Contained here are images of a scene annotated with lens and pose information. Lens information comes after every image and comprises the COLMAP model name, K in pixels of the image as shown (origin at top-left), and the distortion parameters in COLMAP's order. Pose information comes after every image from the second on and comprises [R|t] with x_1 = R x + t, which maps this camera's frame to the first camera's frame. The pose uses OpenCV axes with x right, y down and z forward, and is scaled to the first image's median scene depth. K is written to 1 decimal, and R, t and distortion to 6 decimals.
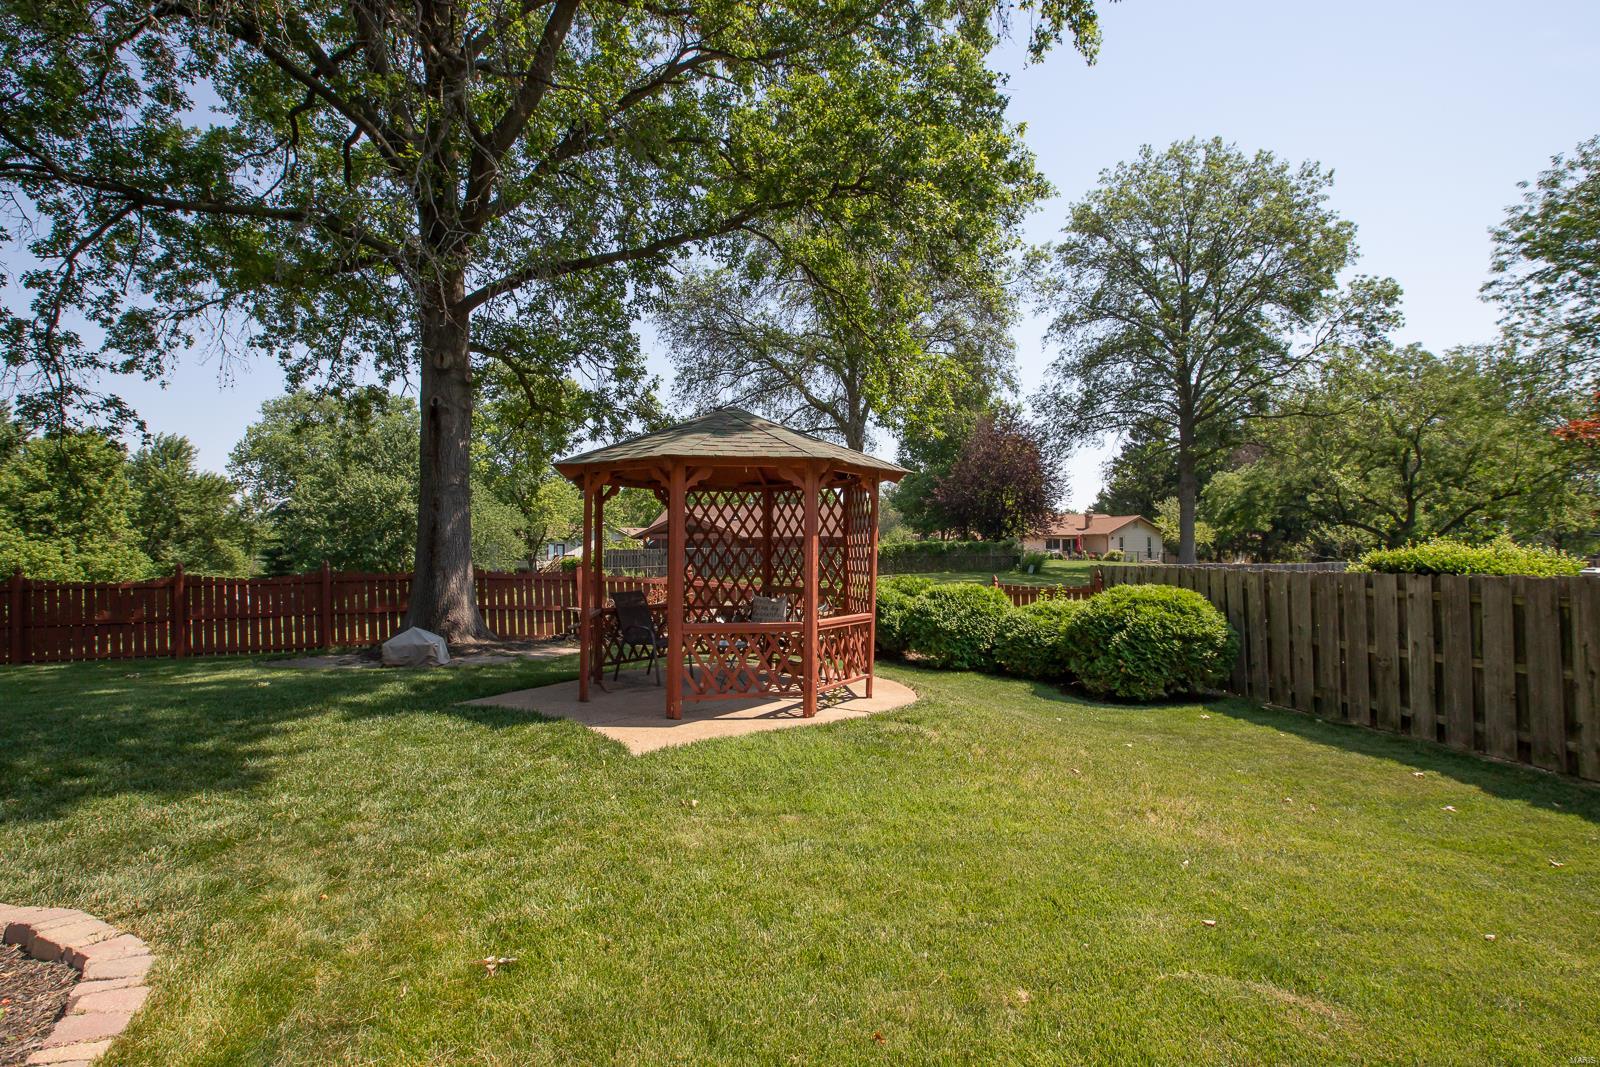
lens RADIAL K [[713.2, 0, 808.2], [0, 713.2, 535.9], [0, 0, 1]] dist [-0.022830, 0.011333]
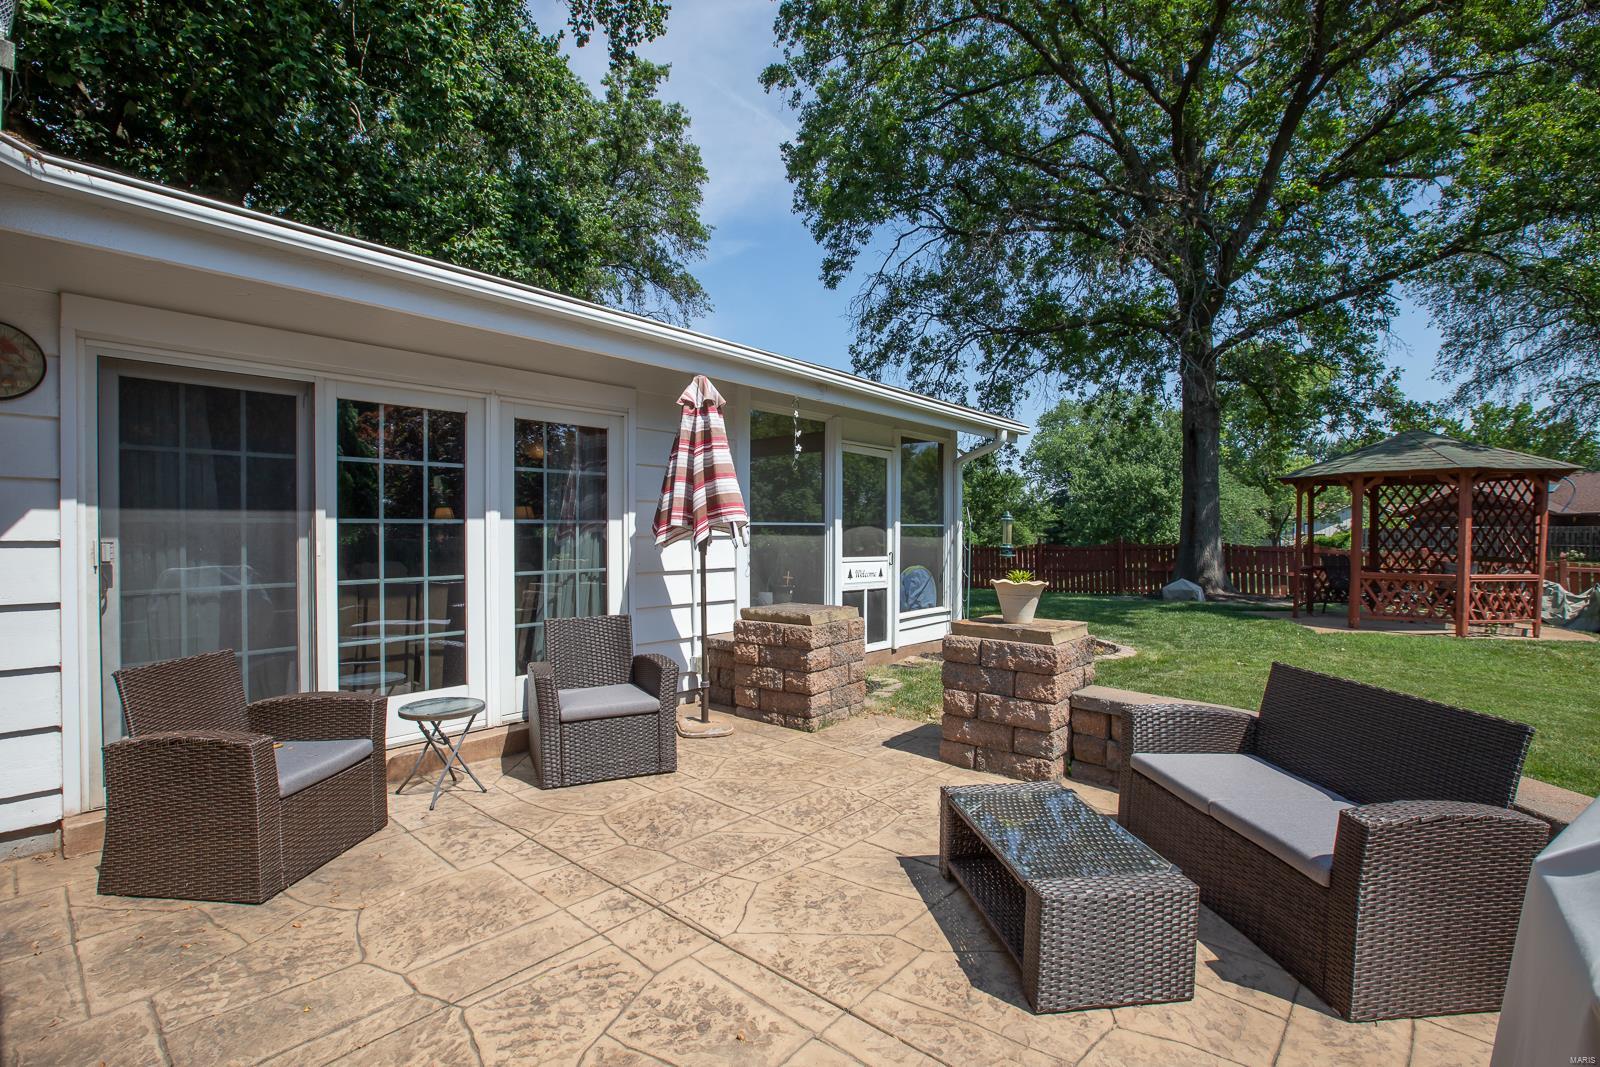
lens RADIAL K [[713.2, 0, 808.2], [0, 713.2, 535.9], [0, 0, 1]] dist [-0.022830, 0.011333]
pose [[0.573382, 0.008510, -0.819244, 0.135007], [0.015611, 0.999651, 0.021310, -0.005761], [0.819139, -0.025008, 0.573049, -0.308076]]
